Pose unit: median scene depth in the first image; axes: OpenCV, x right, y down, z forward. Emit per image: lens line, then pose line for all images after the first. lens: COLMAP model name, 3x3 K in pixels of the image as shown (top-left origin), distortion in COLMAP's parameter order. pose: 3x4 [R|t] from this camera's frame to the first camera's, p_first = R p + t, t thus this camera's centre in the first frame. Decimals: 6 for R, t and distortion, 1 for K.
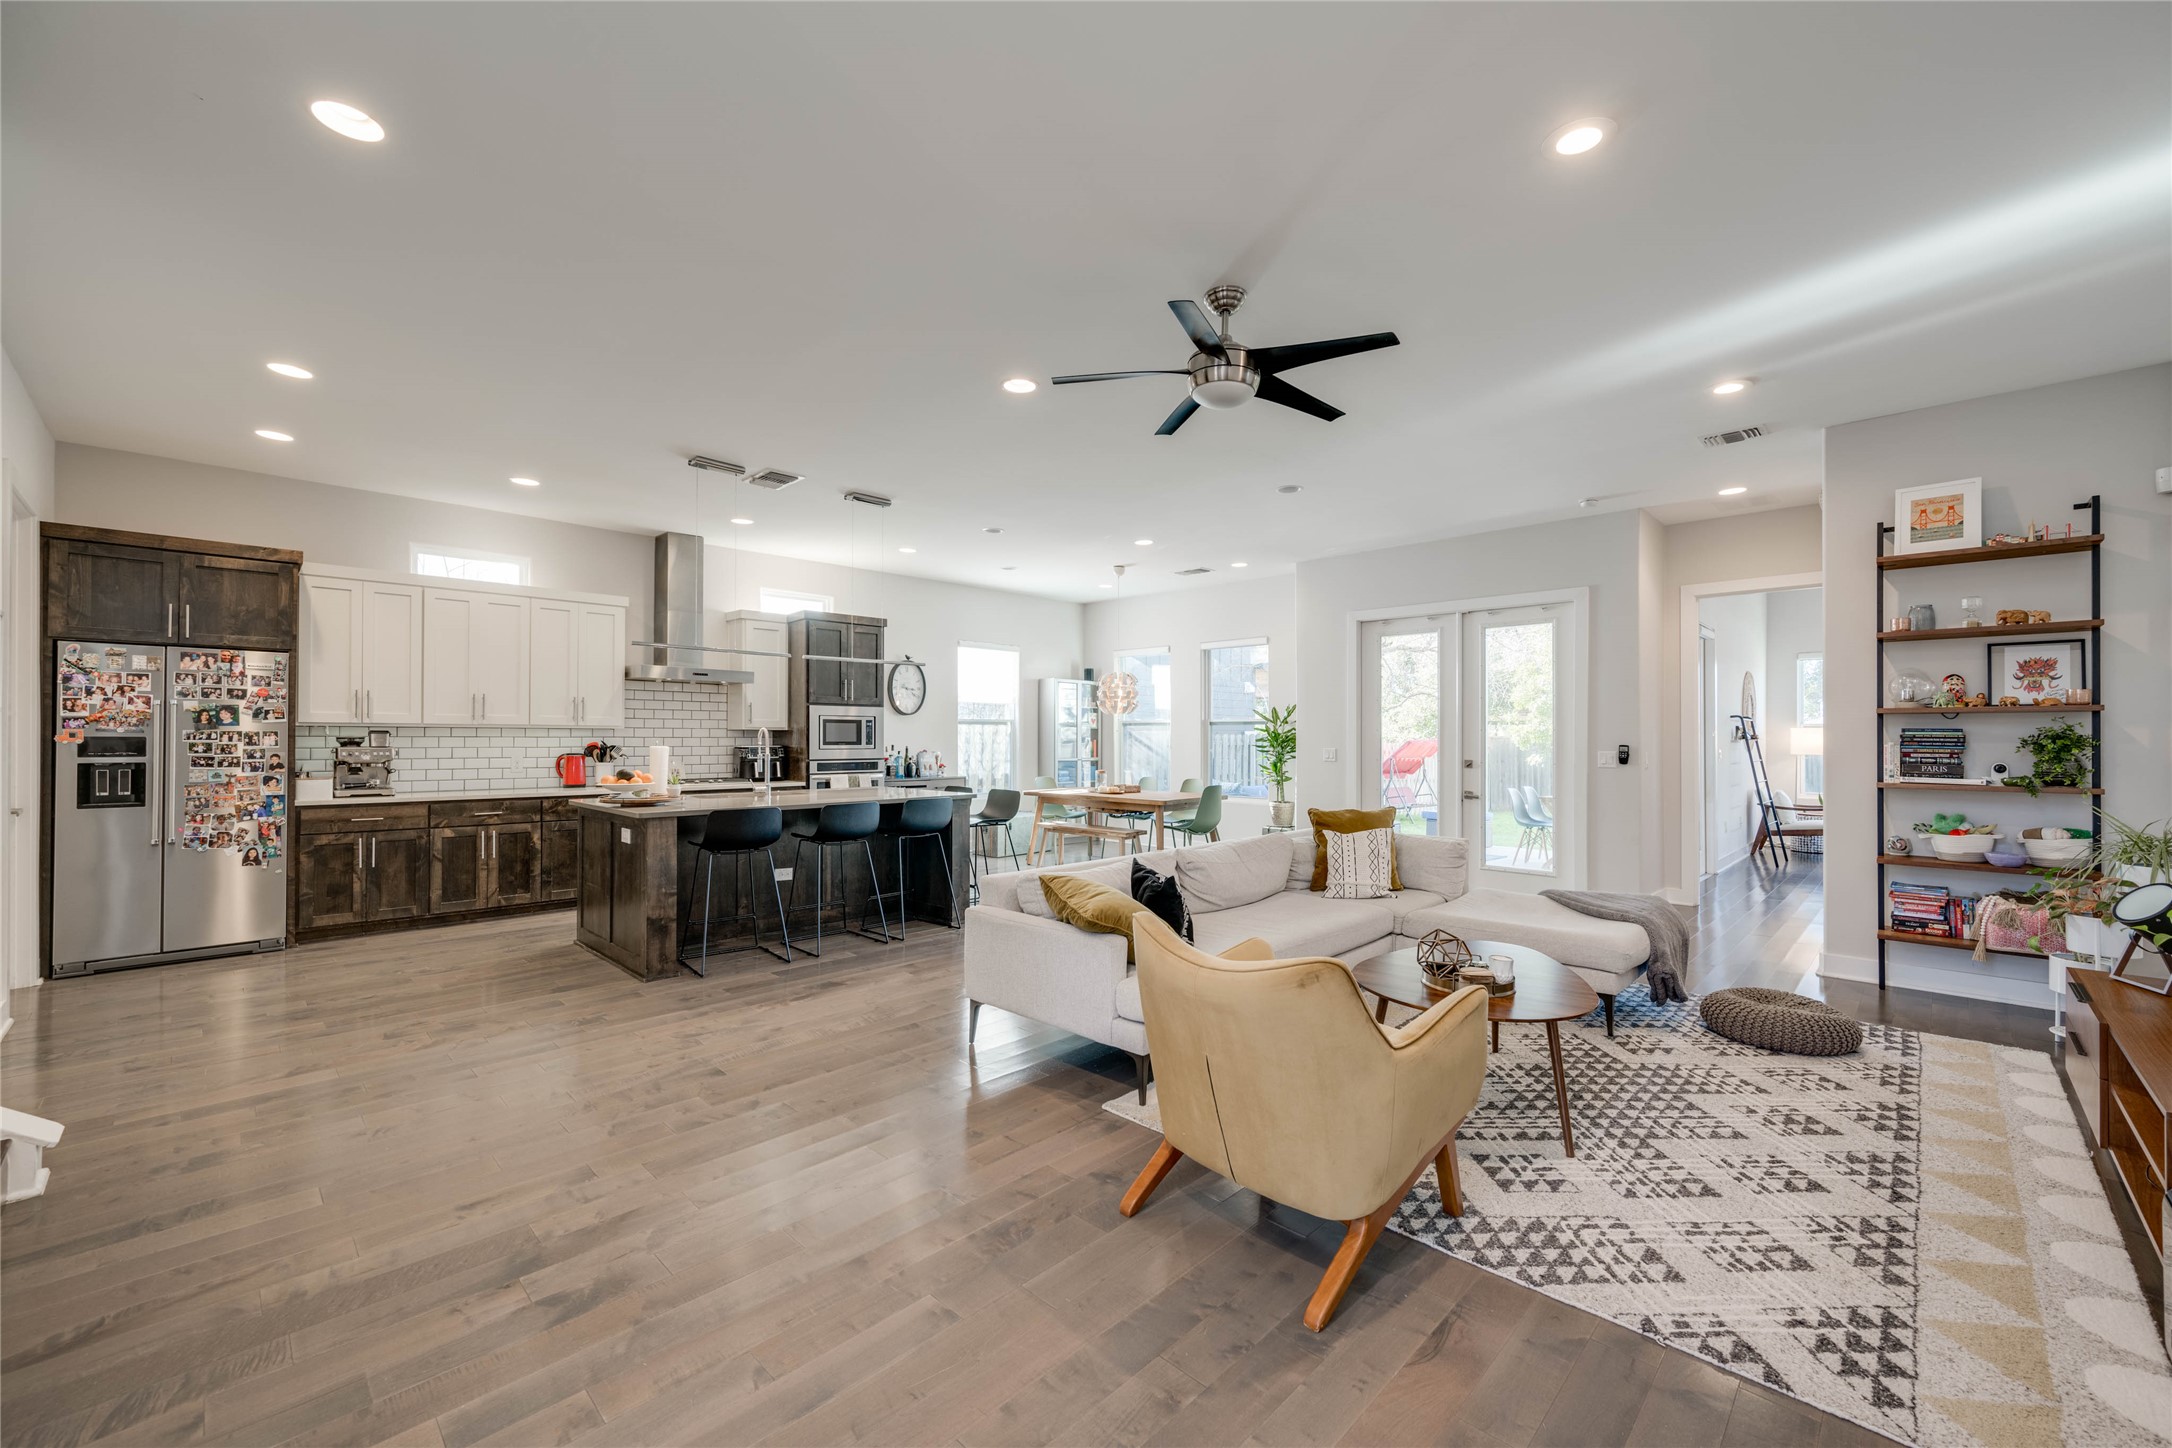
lens RADIAL K [[861.3, 0, 1091.9], [0, 861.3, 728.6], [0, 0, 1]] dist [-0.001215, -0.000140]
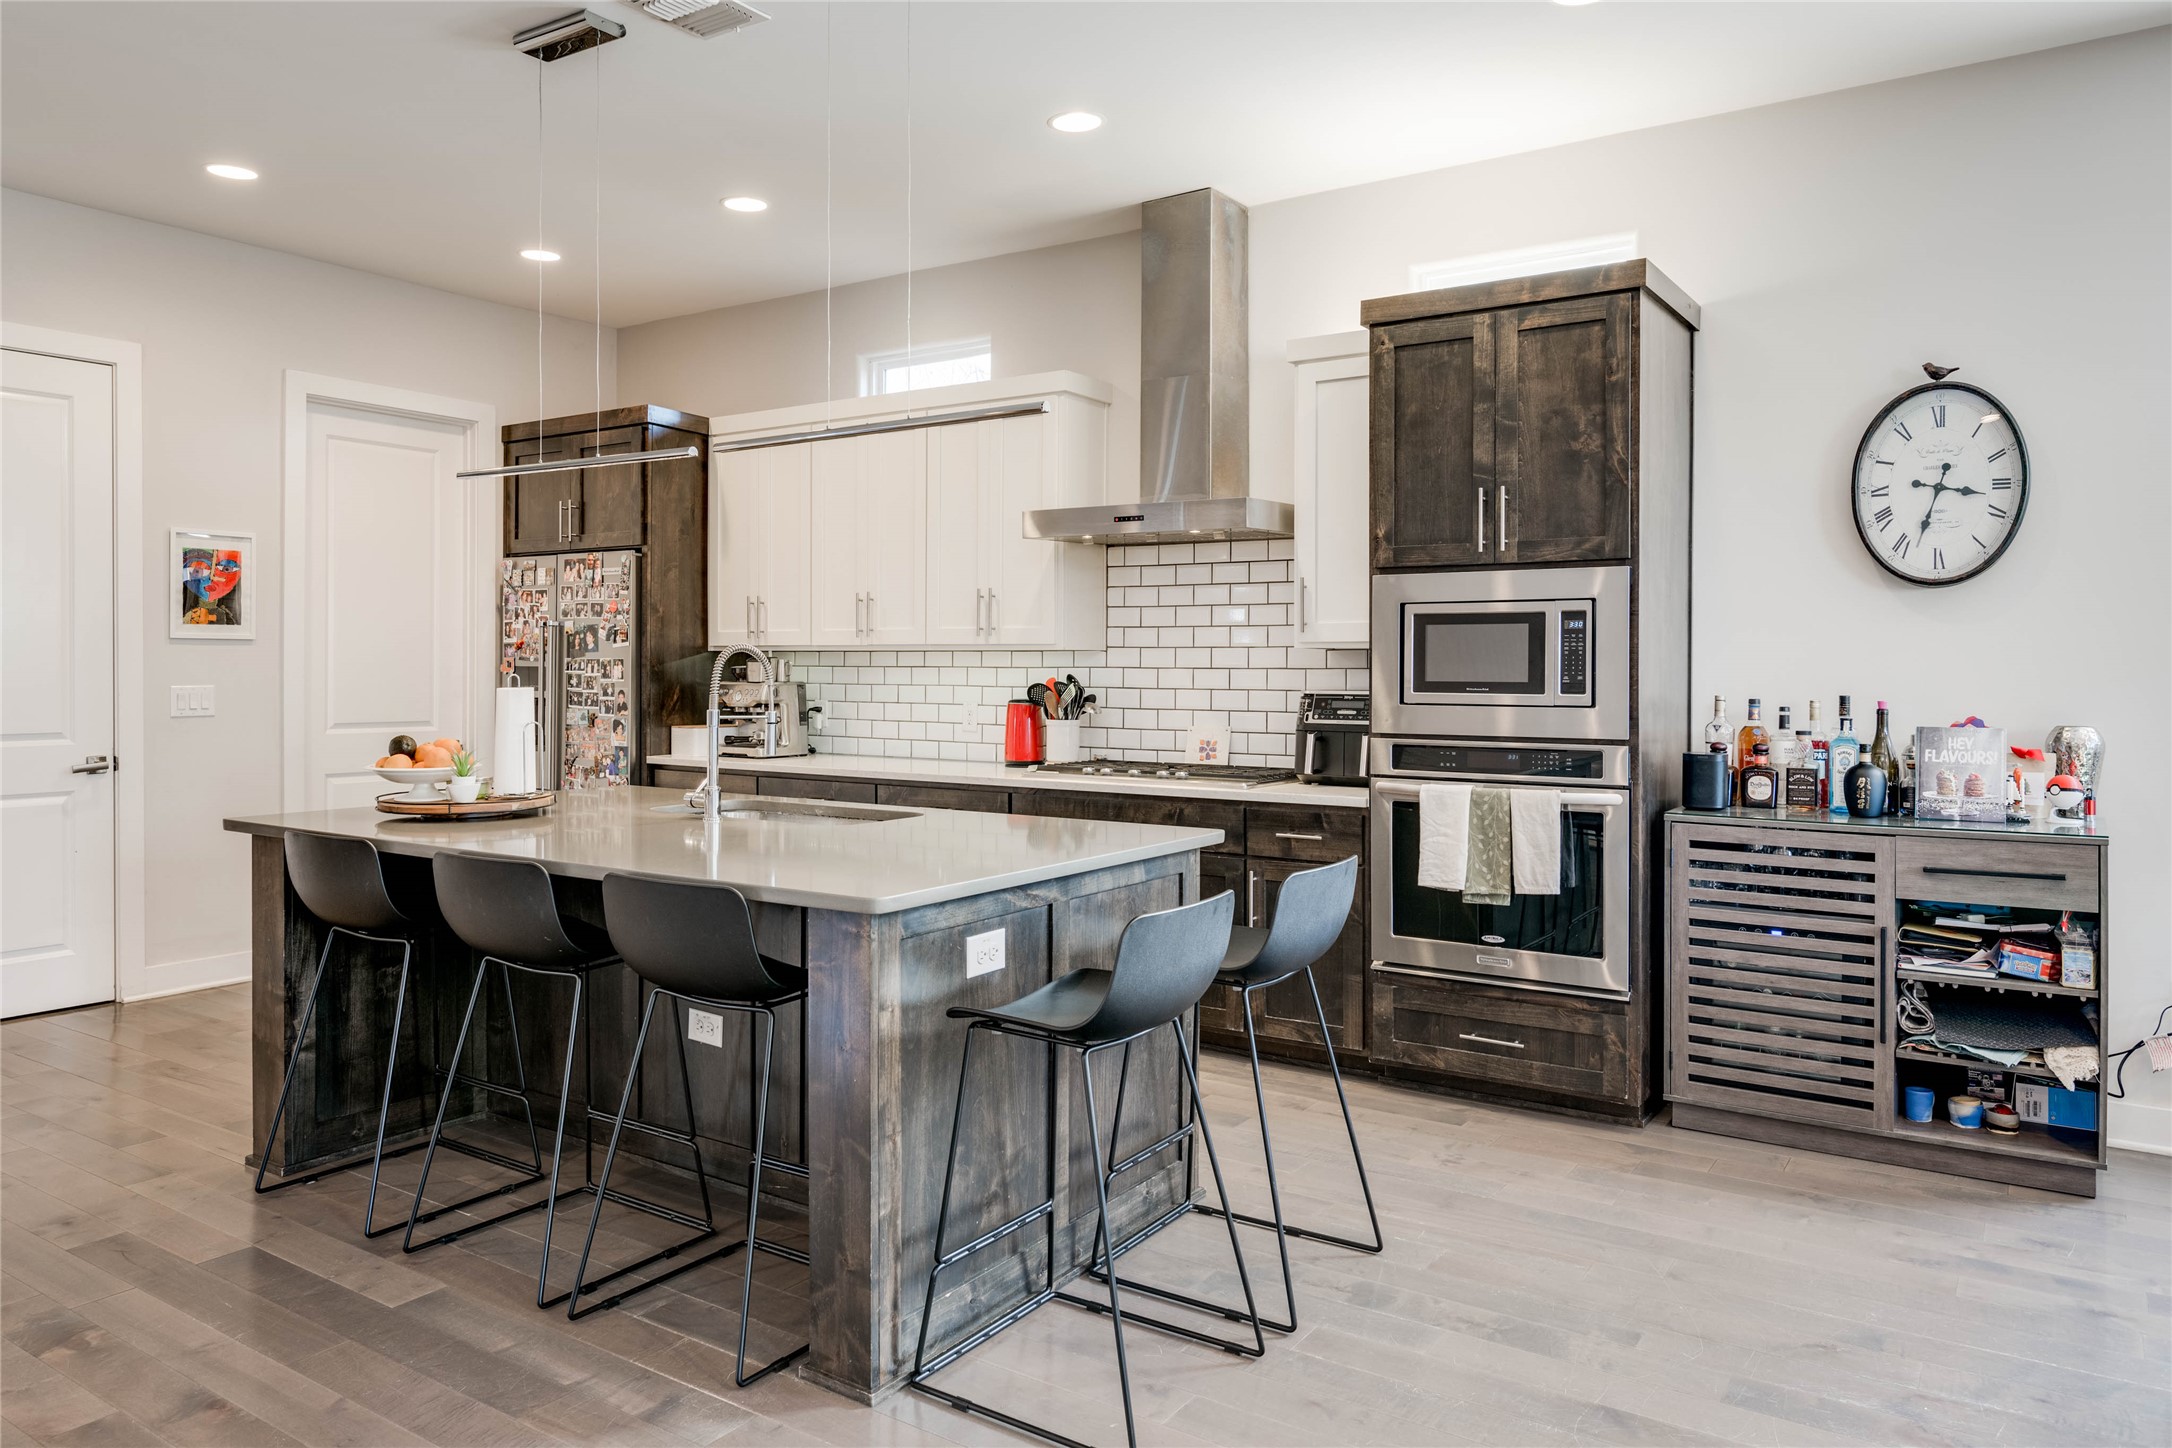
lens RADIAL K [[1475.5, 0, 1033.5], [0, 1475.5, 664.9], [0, 0, 1]] dist [0.001244, 0.000788]
pose [[0.169620, -0.001134, -0.985509, 0.286887], [0.009391, 0.999956, 0.000465, 0.009200], [0.985465, -0.009333, 0.169624, 0.953036]]
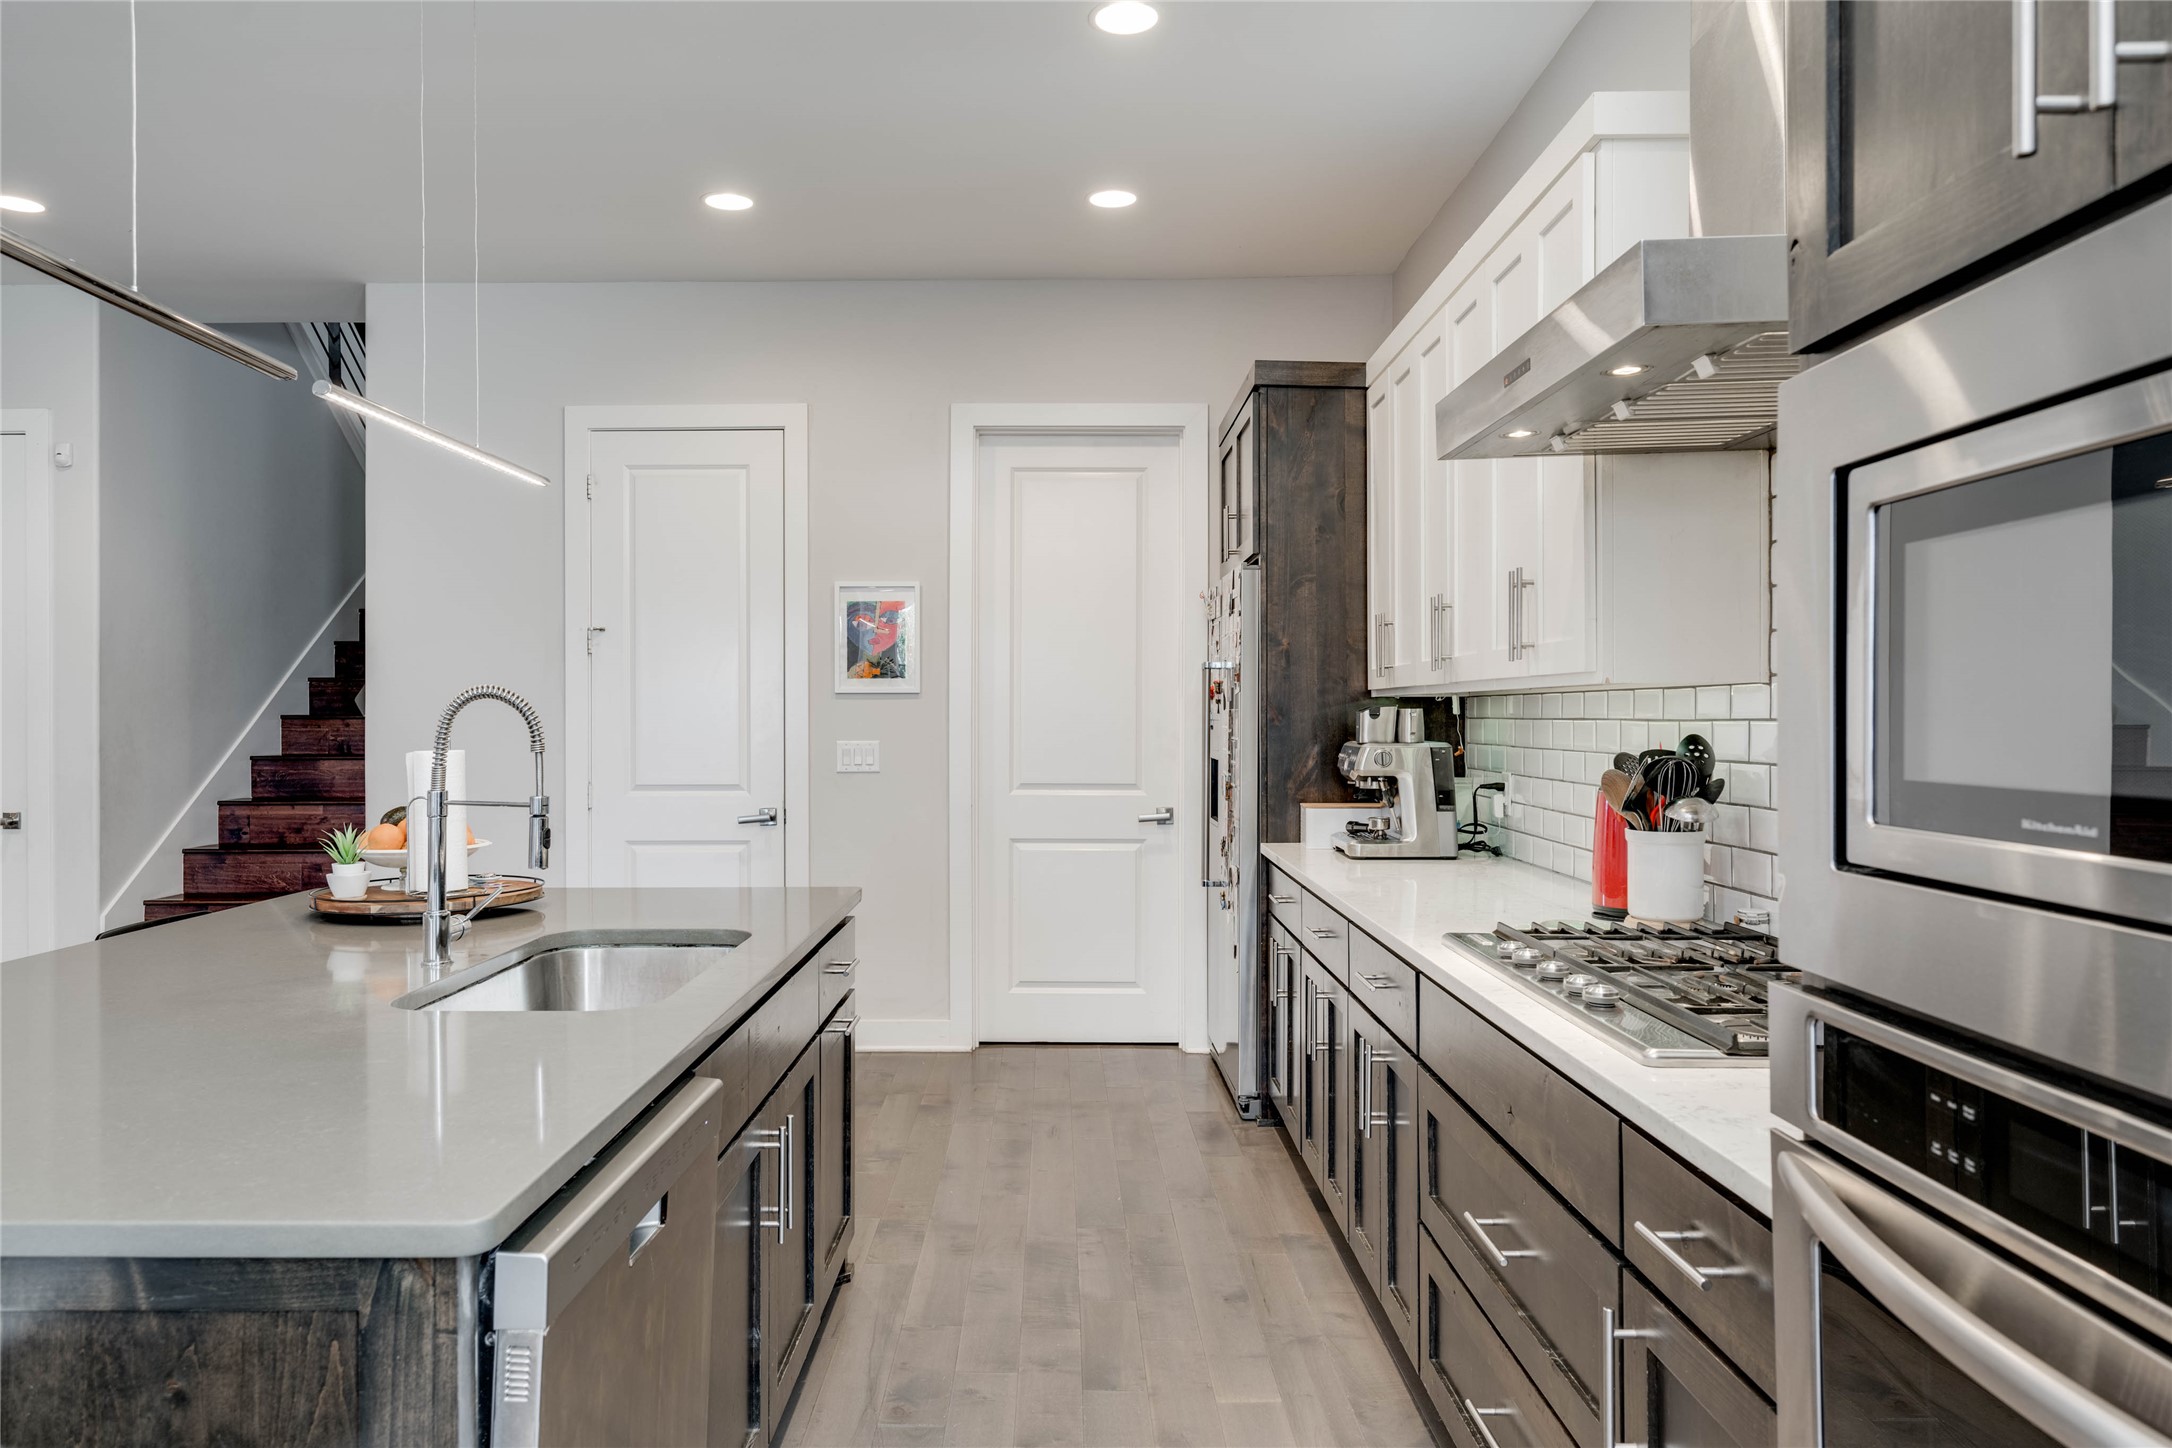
lens RADIAL K [[1411.9, 0, 1086.0], [0, 1411.9, 724.0], [0, 0, 1]] dist [-0.001008, 0.000145]
pose [[-0.717023, 0.003799, -0.697040, -0.206174], [0.009669, 0.999943, -0.004497, 0.012570], [0.696983, -0.009964, -0.717019, 1.314547]]
